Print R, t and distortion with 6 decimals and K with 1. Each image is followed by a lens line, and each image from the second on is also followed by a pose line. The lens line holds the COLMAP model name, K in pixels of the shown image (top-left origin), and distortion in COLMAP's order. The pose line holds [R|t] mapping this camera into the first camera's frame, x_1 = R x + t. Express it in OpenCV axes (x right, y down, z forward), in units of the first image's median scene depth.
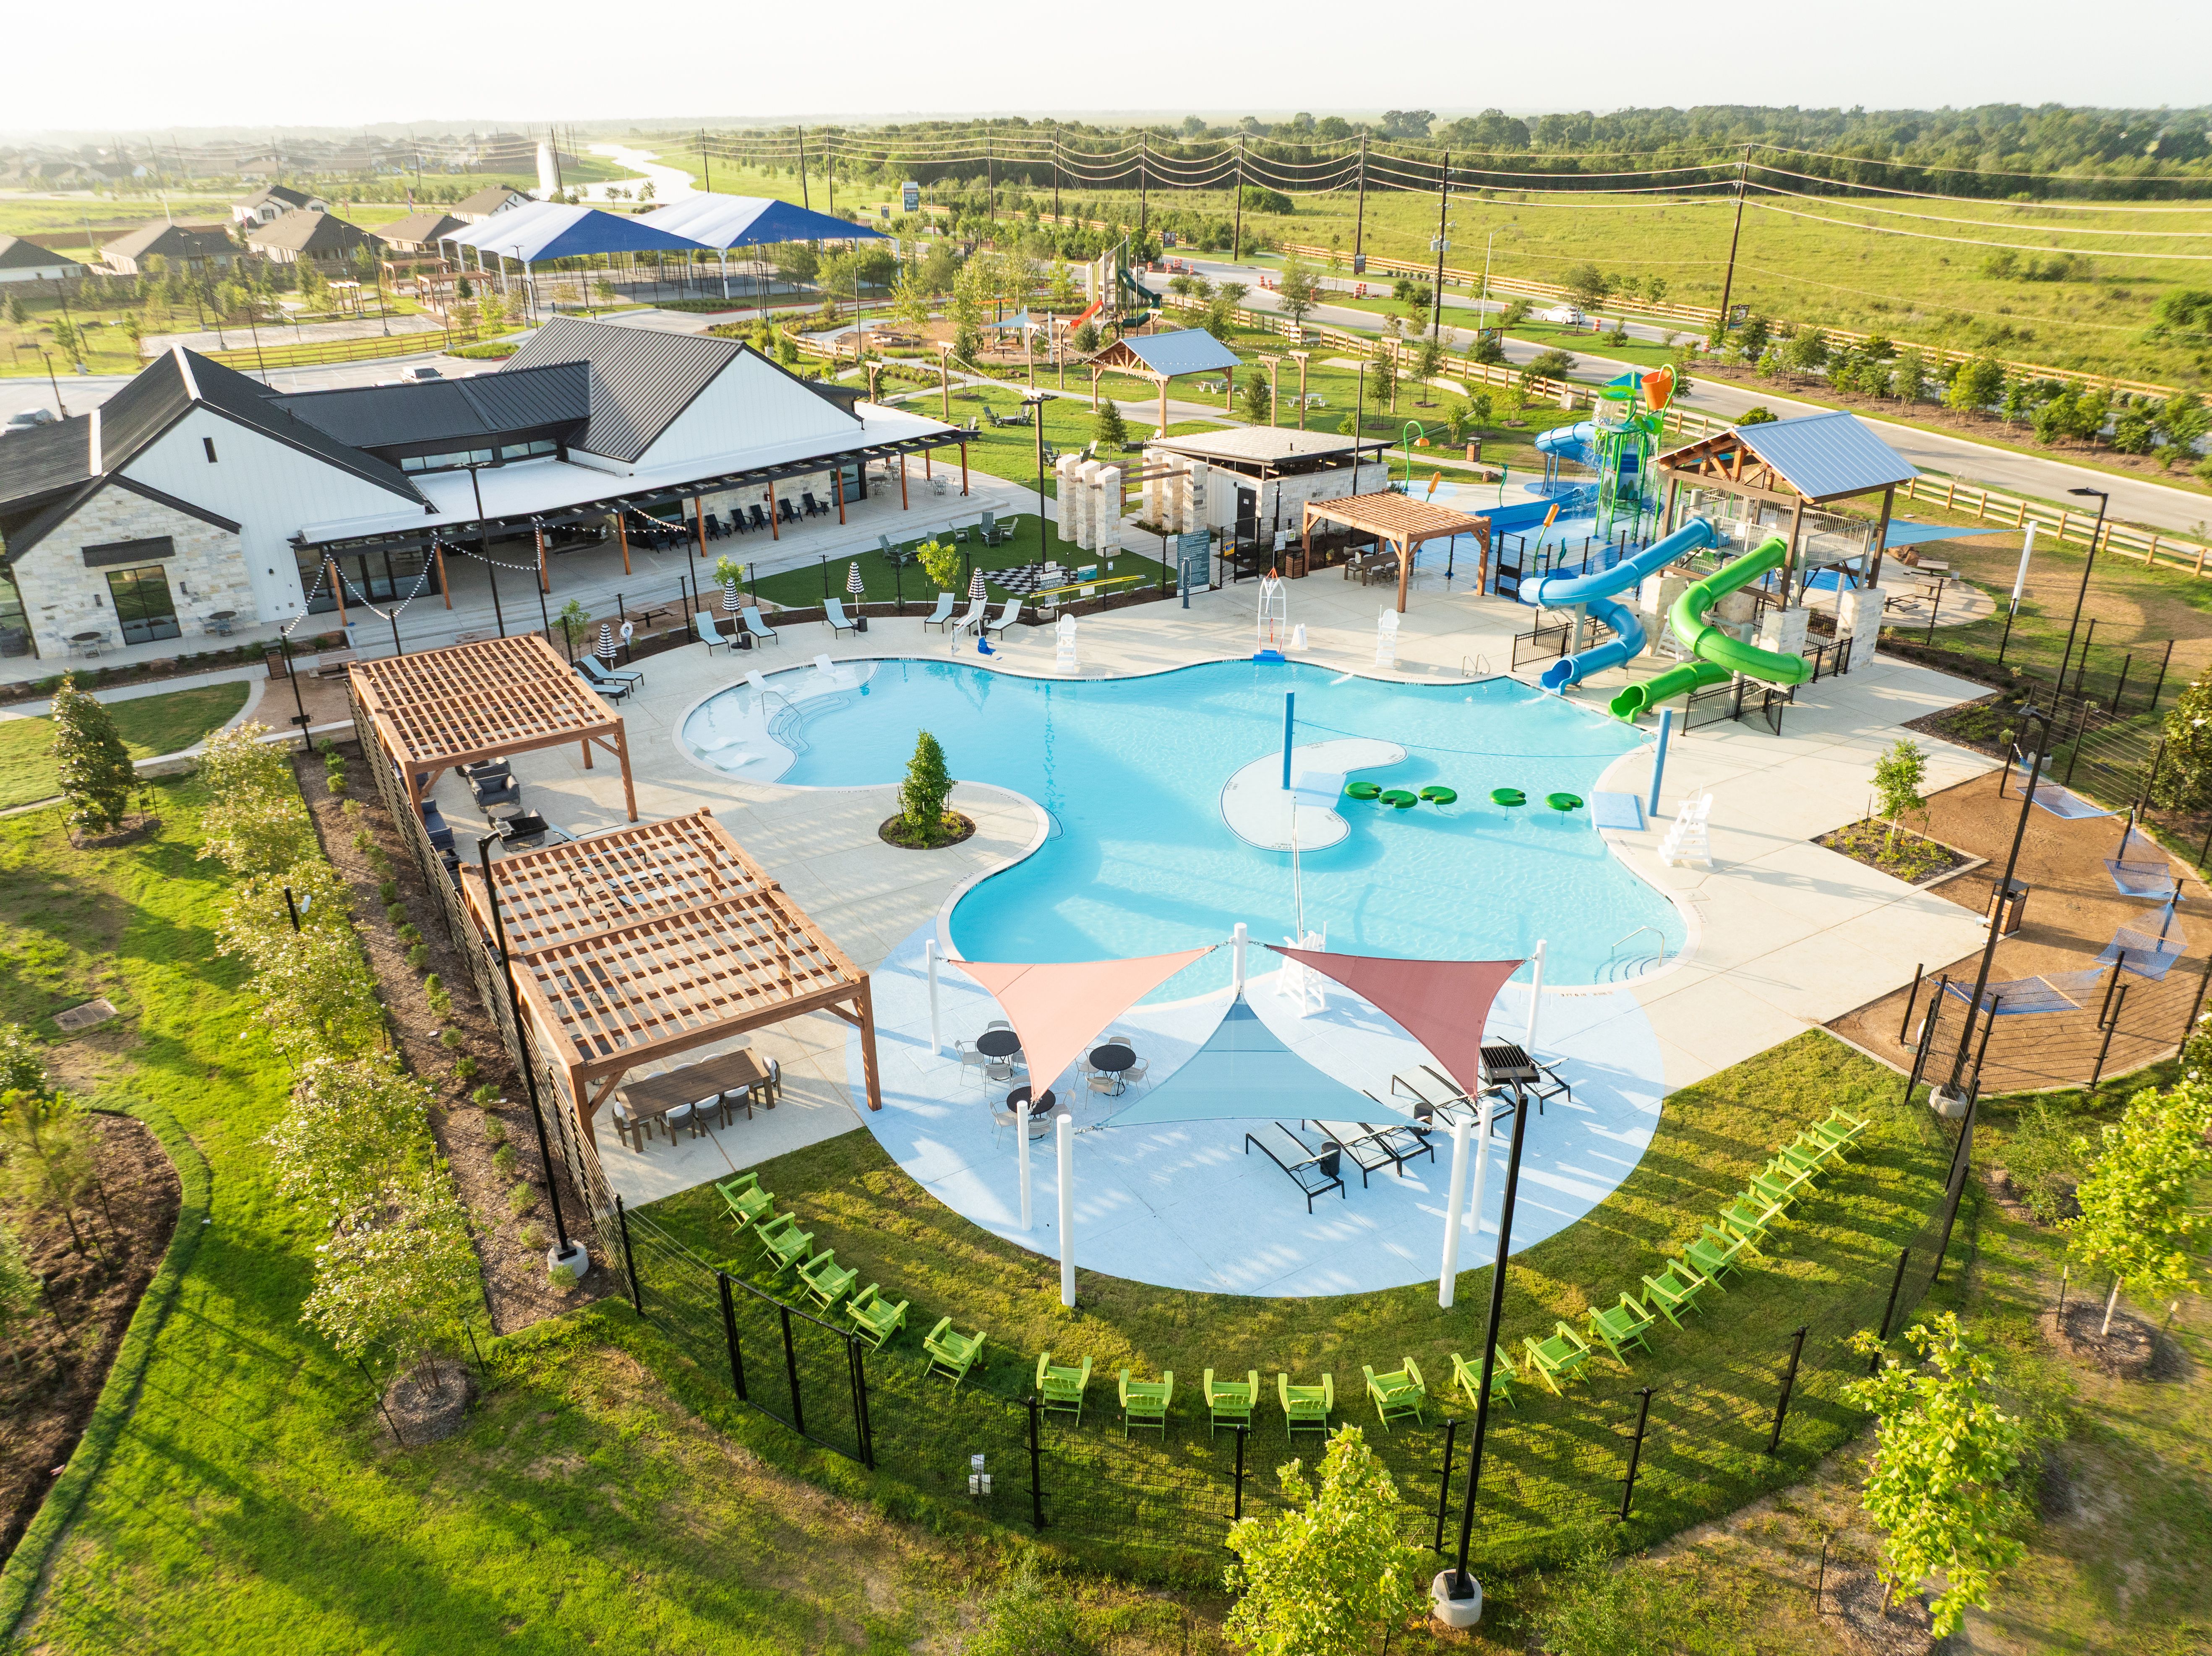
lens RADIAL K [[1582.1, 0, 1106.0], [0, 1582.1, 828.0], [0, 0, 1]] dist [-0.010017, -0.053522]
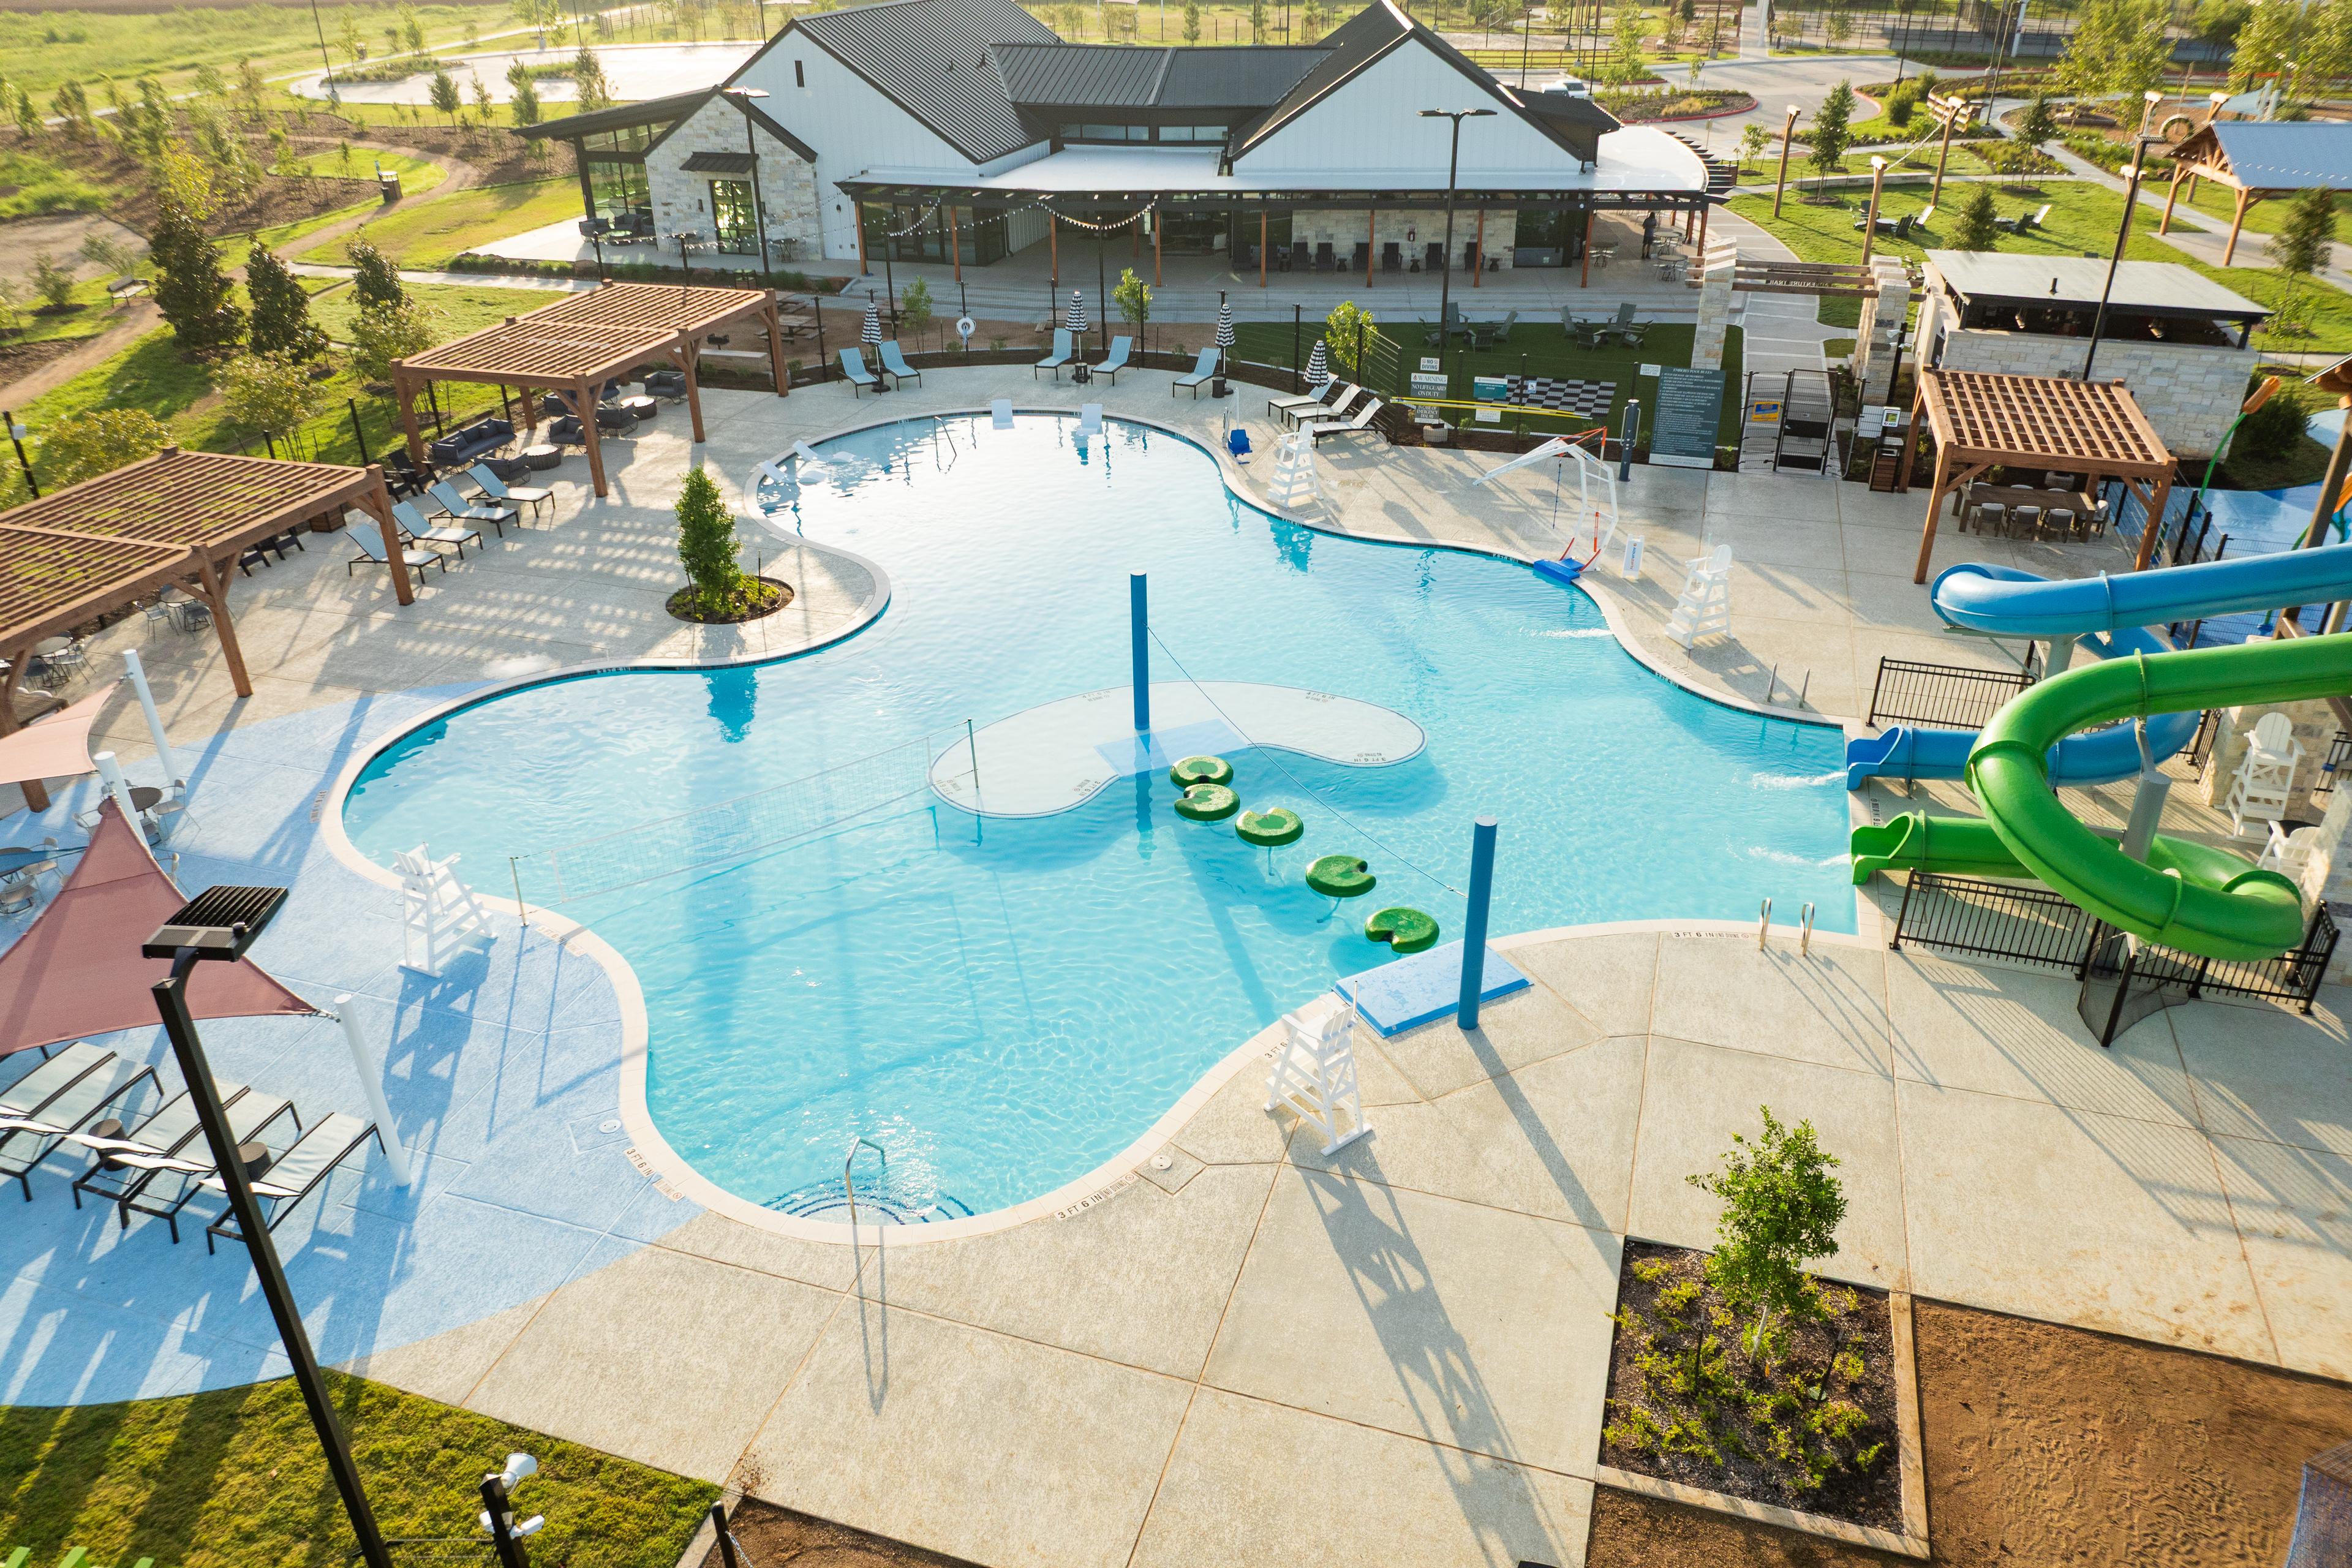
lens RADIAL K [[1674.7, 0, 1176.0], [0, 1674.7, 784.0], [0, 0, 1]] dist [-0.043183, 0.018930]
pose [[0.644713, 0.370904, -0.668413, 0.471980], [-0.316028, 0.925502, 0.208740, -0.120659], [0.696040, 0.076659, 0.713899, 0.450442]]
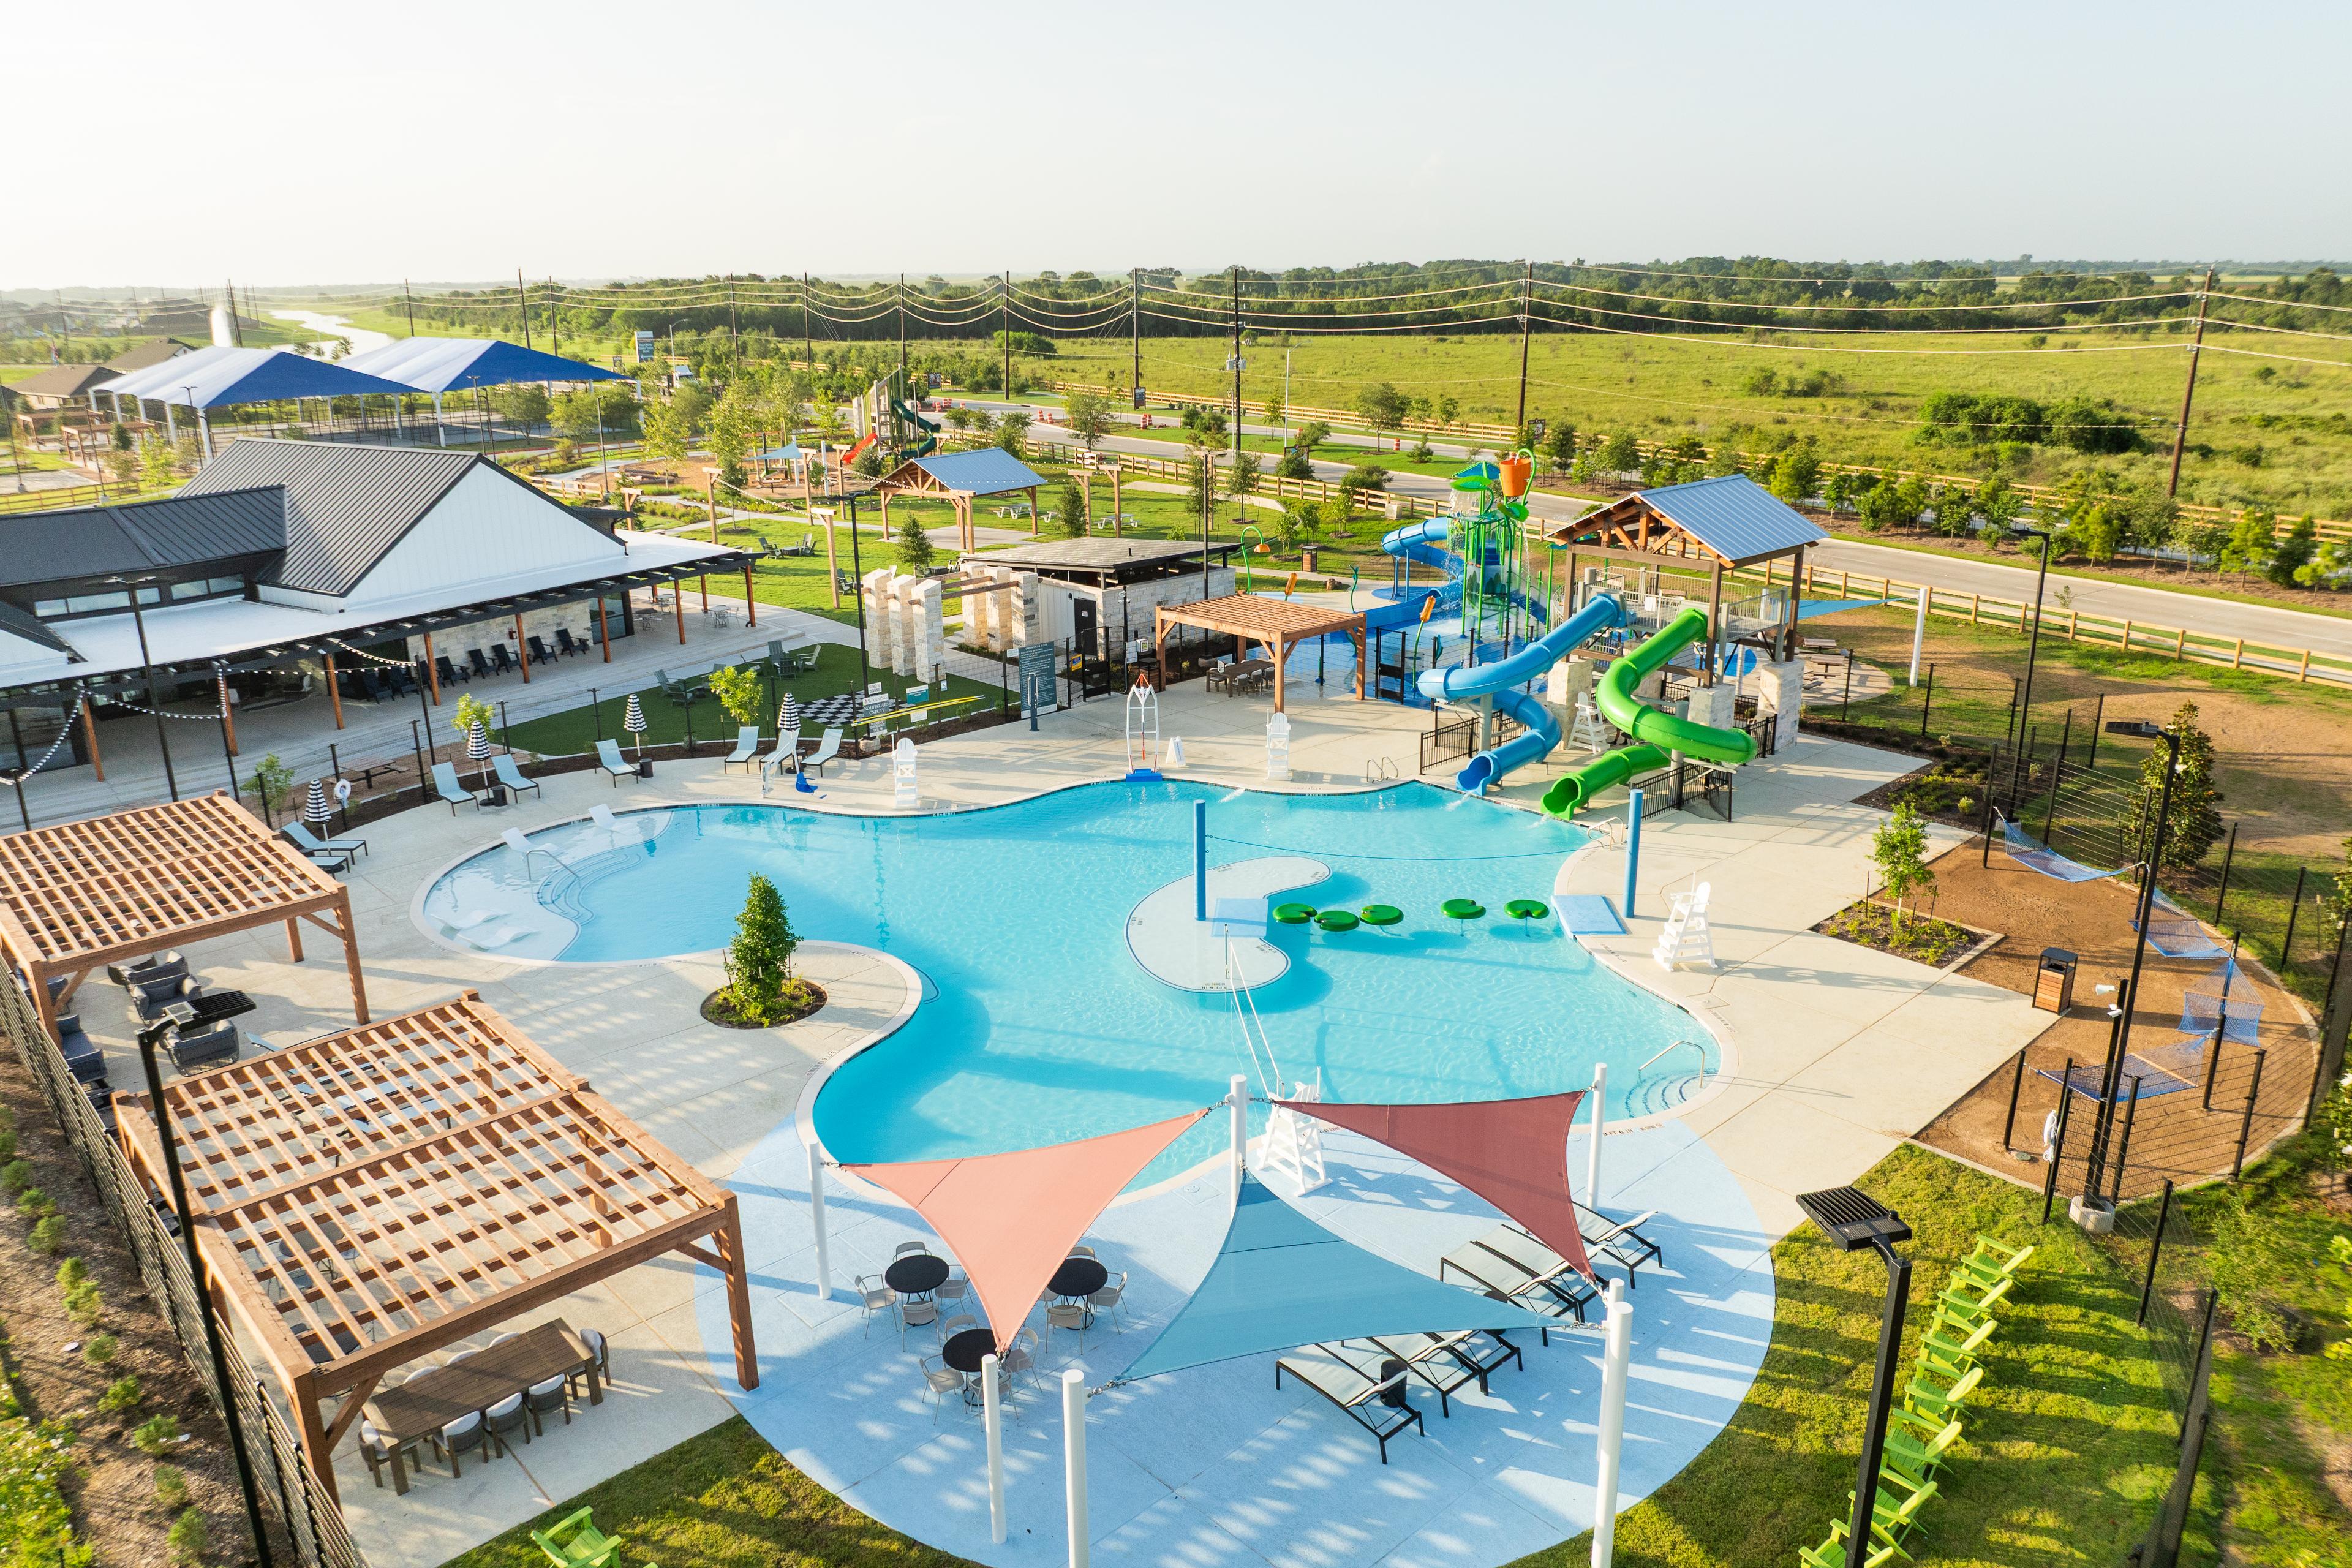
lens RADIAL K [[1674.7, 0, 1176.0], [0, 1674.7, 784.0], [0, 0, 1]] dist [-0.043183, 0.018930]
pose [[0.981445, -0.058857, 0.182486, -0.045393], [0.082889, 0.988435, -0.126990, 0.012147], [-0.172901, 0.139759, 0.974973, 0.117199]]
